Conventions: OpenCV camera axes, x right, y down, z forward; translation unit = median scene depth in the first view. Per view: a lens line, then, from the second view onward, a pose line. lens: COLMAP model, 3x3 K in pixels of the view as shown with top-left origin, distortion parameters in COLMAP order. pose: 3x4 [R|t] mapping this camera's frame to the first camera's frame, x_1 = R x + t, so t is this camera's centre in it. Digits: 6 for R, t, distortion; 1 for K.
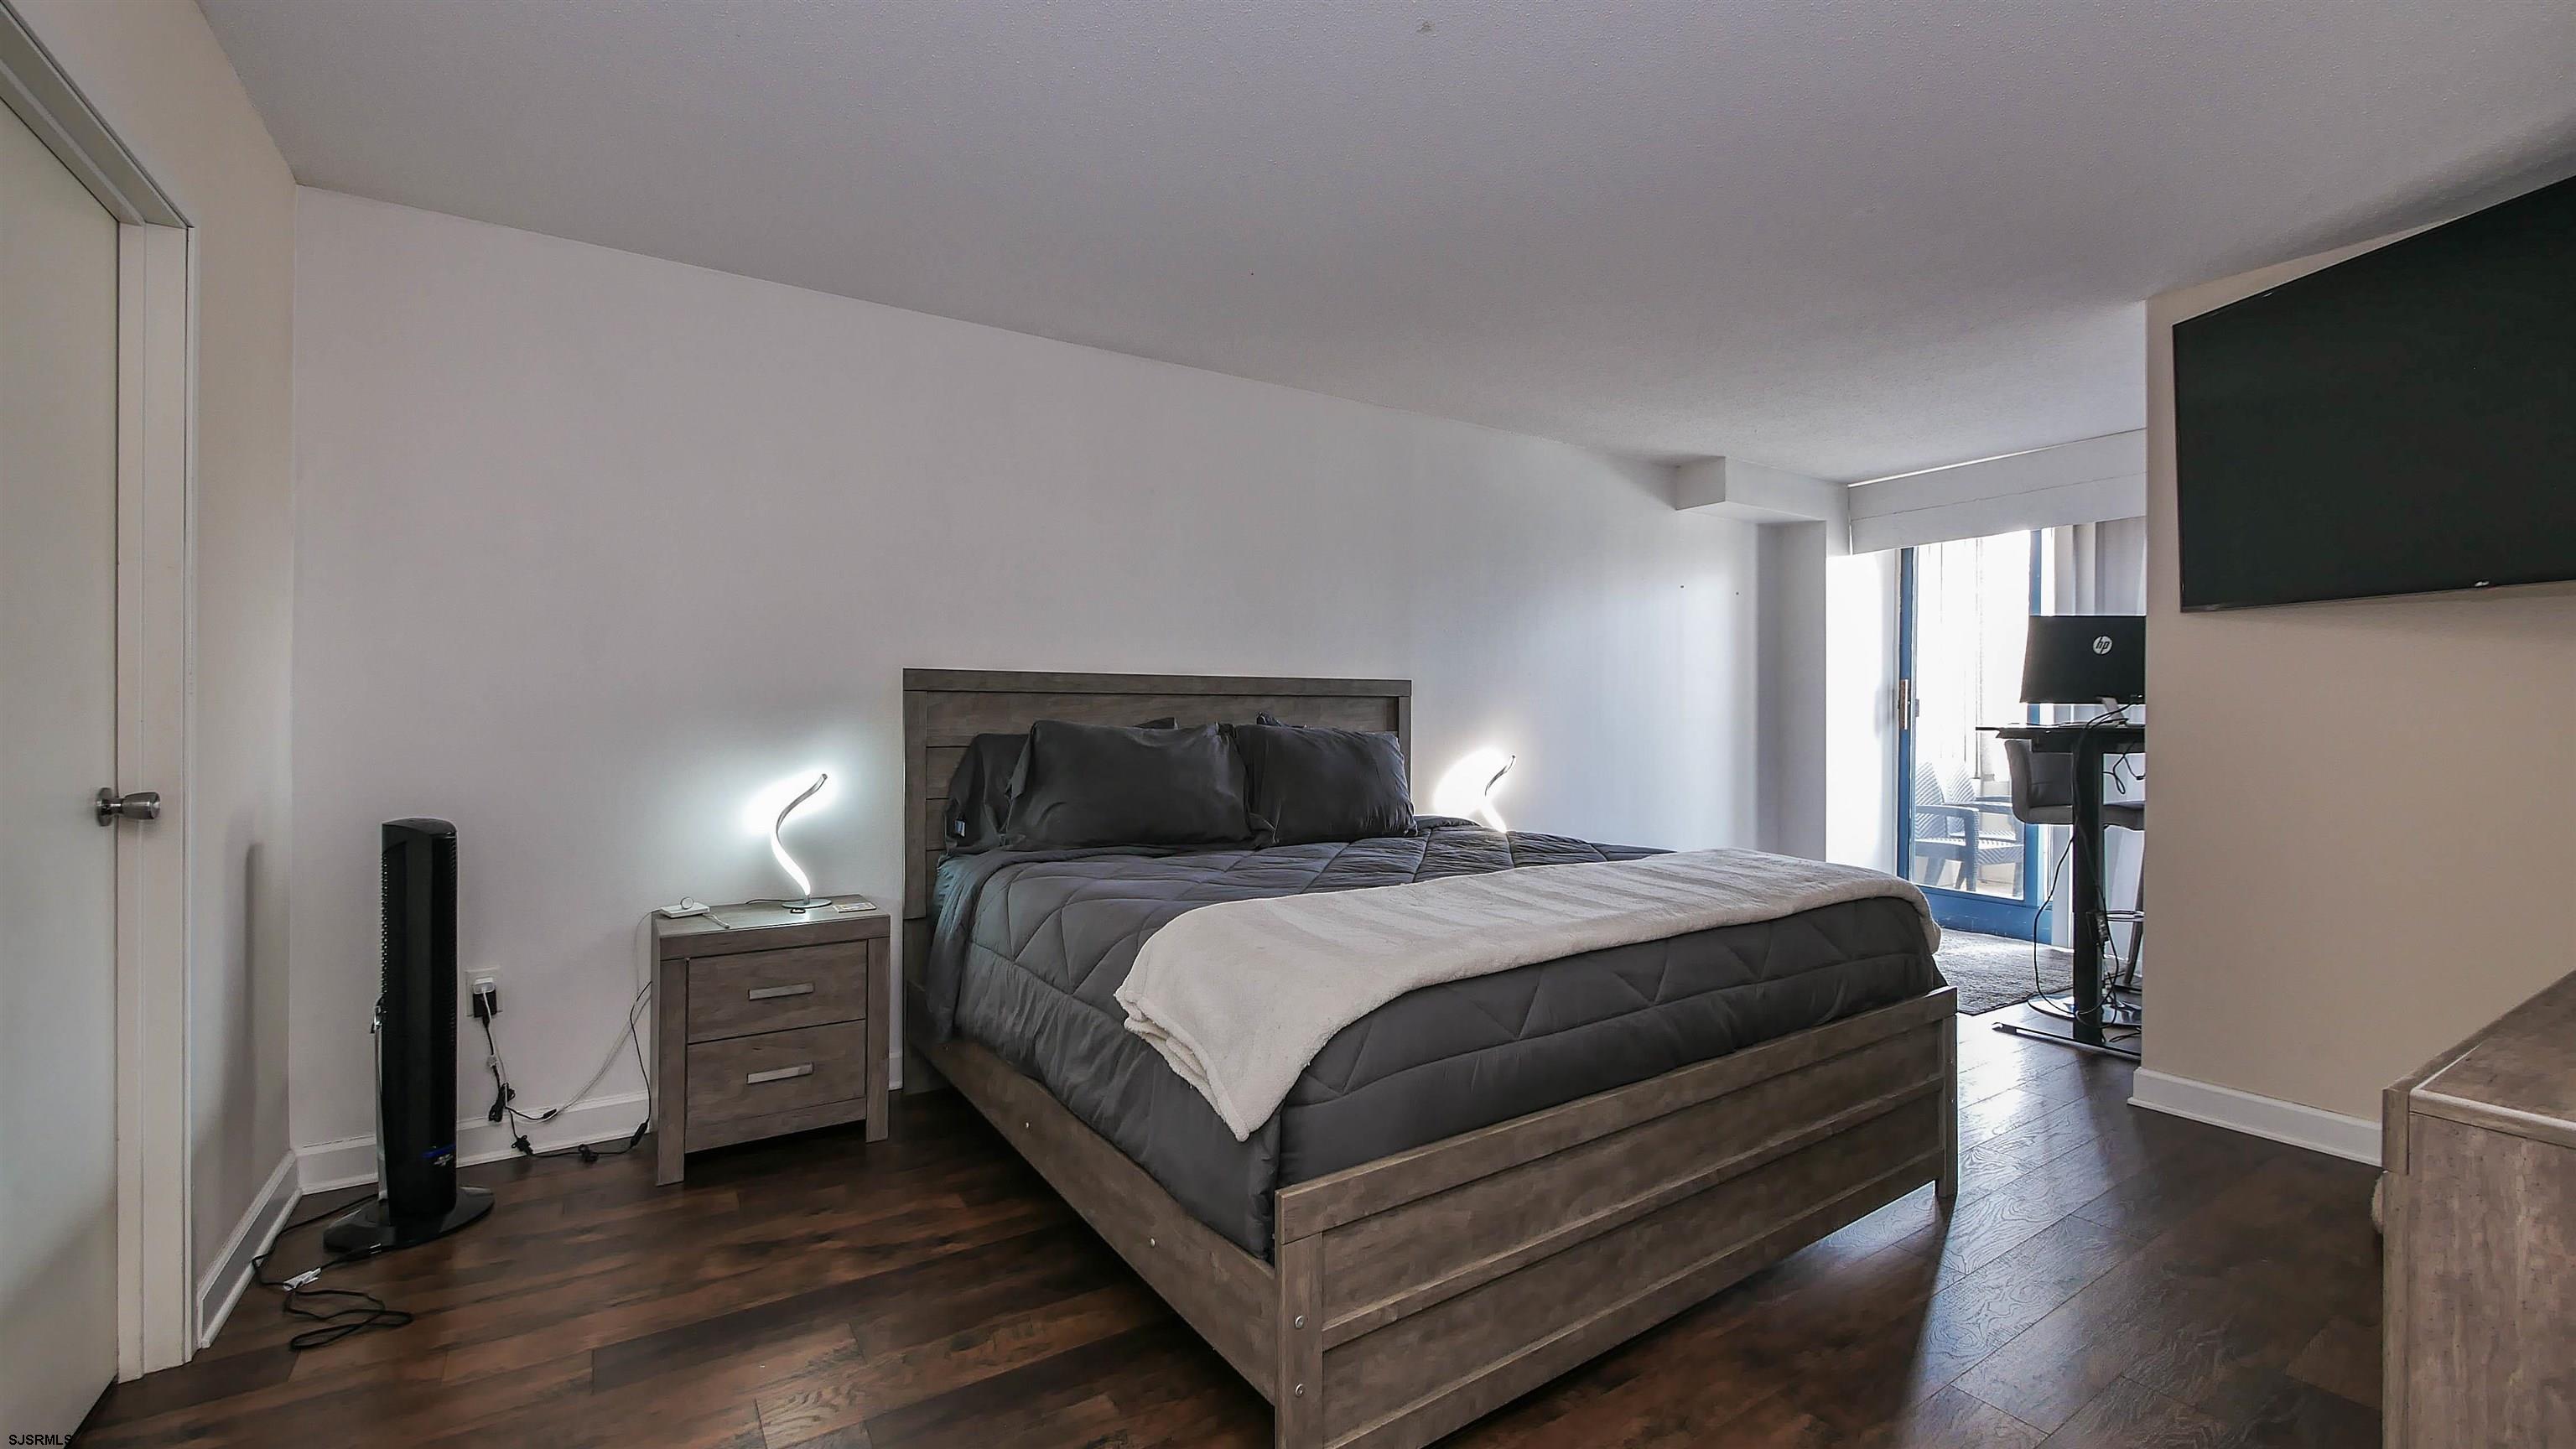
lens RADIAL K [[1061.9, 0, 1283.9], [0, 1061.9, 720.6], [0, 0, 1]] dist [-0.008853, 0.001728]
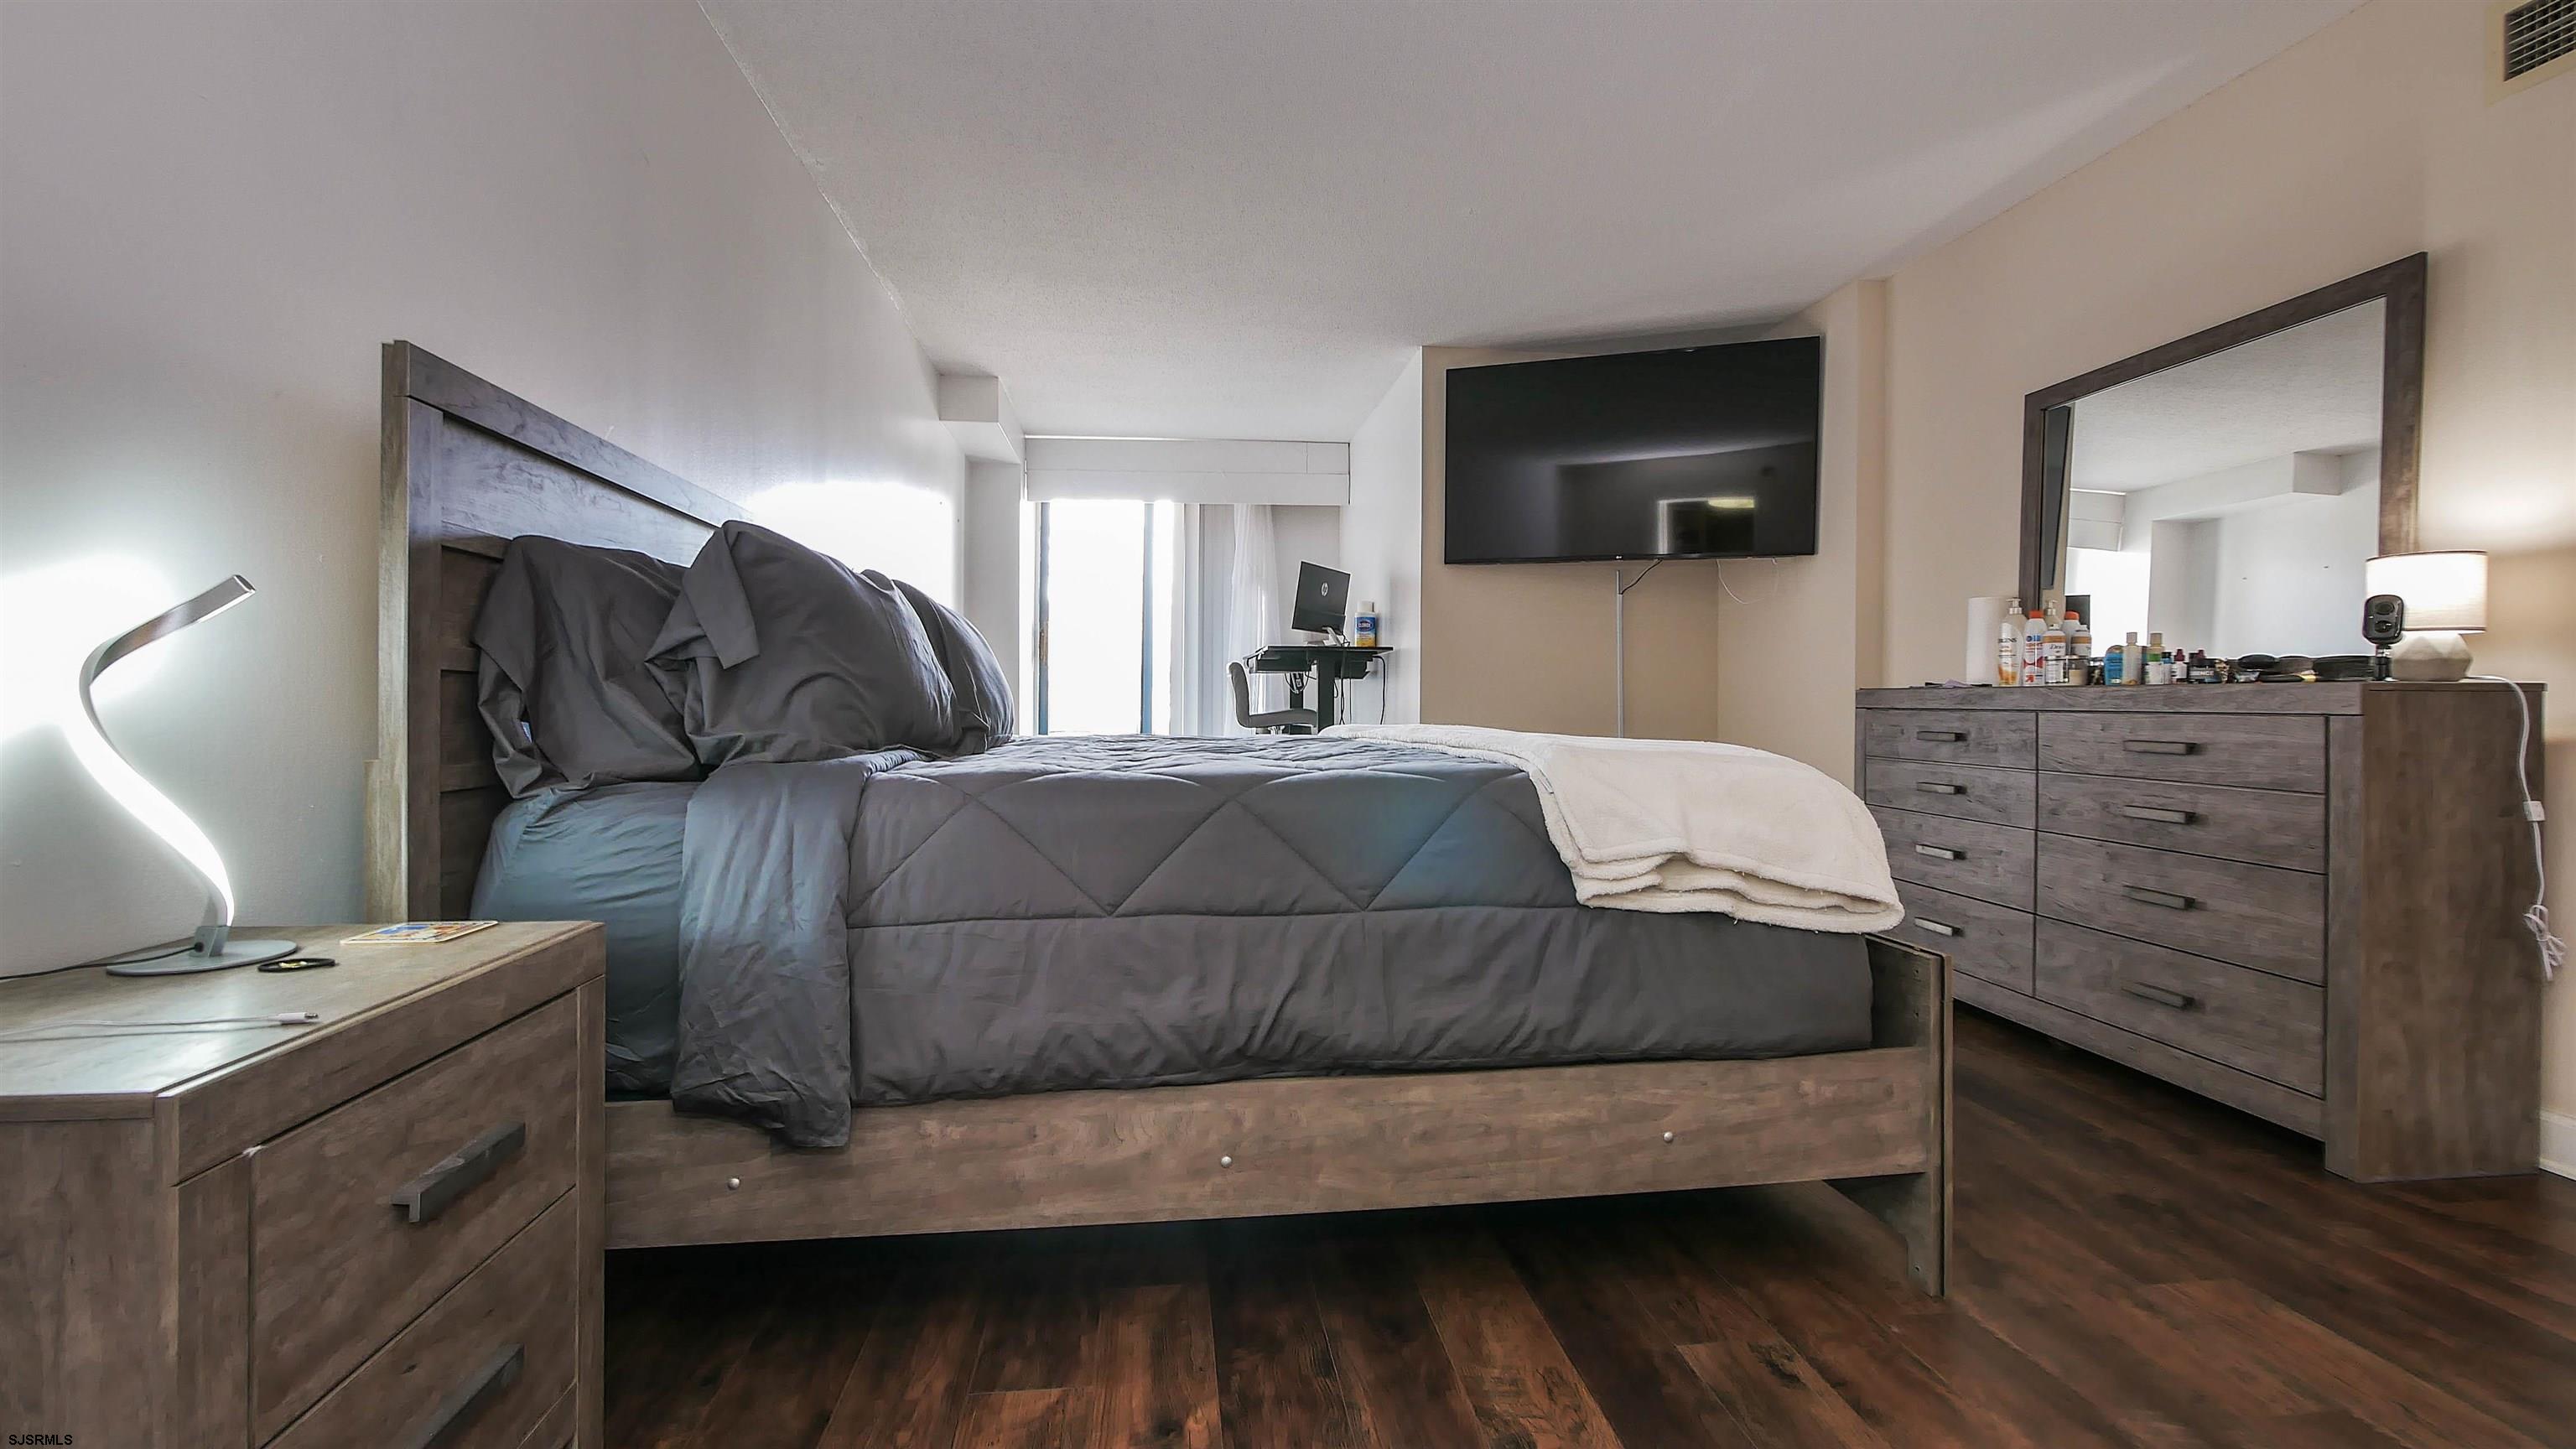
lens RADIAL K [[1061.9, 0, 1285.6], [0, 1061.9, 708.6], [0, 0, 1]] dist [-0.008853, 0.001728]
pose [[0.438300, -0.006671, 0.898804, -0.690964], [0.003183, 0.999978, 0.005870, 0.106906], [-0.898823, 0.000289, 0.438312, 0.629881]]
